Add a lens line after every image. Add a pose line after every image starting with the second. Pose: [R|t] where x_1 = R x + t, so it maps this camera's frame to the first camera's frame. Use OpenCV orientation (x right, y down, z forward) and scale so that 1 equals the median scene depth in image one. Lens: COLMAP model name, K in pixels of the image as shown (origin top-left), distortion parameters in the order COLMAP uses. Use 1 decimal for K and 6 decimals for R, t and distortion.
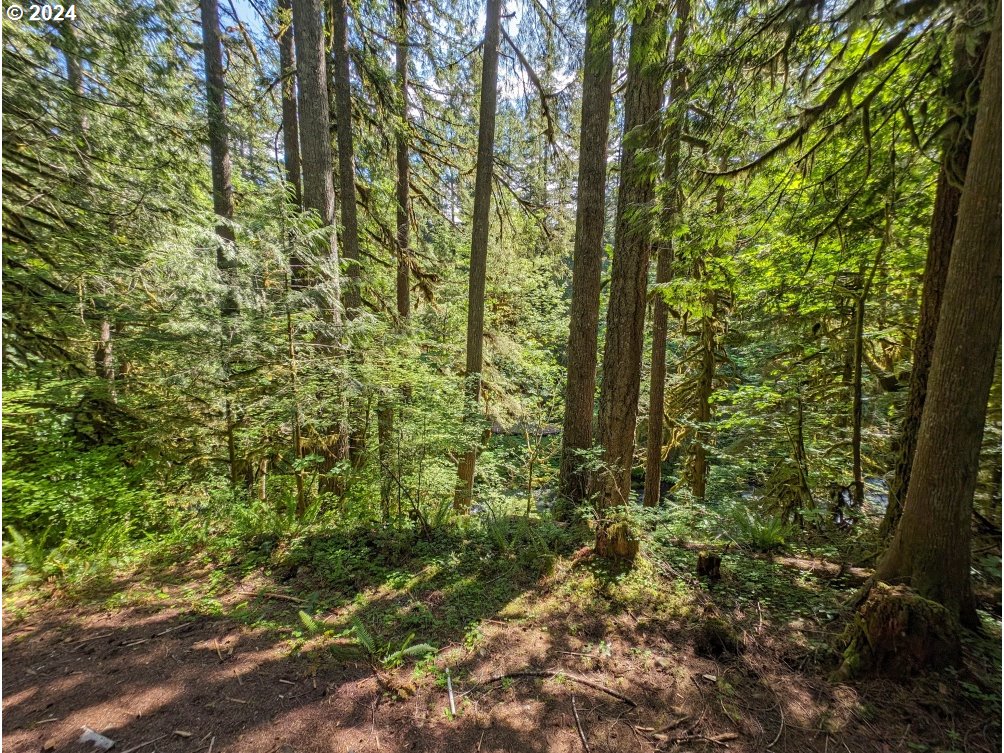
lens RADIAL K [[376.1, 0, 503.4], [0, 376.1, 377.9], [0, 0, 1]] dist [0.001645, 0.000018]
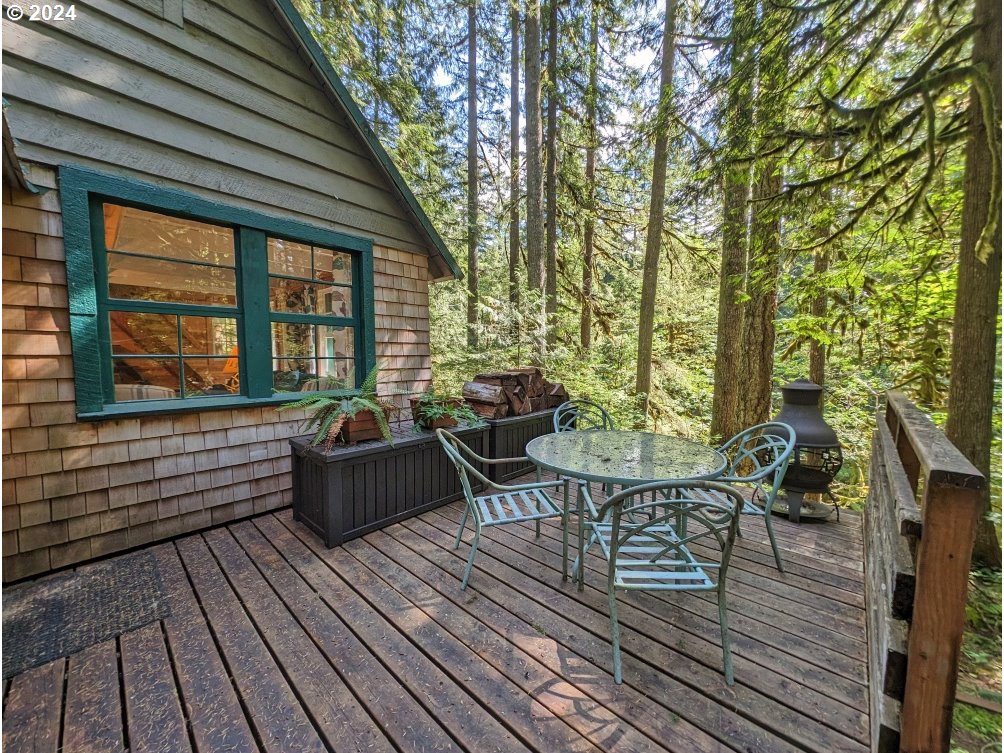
lens RADIAL K [[376.1, 0, 503.4], [0, 376.1, 377.9], [0, 0, 1]] dist [0.001645, 0.000018]
pose [[0.891891, 0.014658, -0.452013, 0.061617], [-0.049897, 0.996562, -0.066139, 0.035365], [0.449489, 0.081543, 0.889556, -0.237110]]
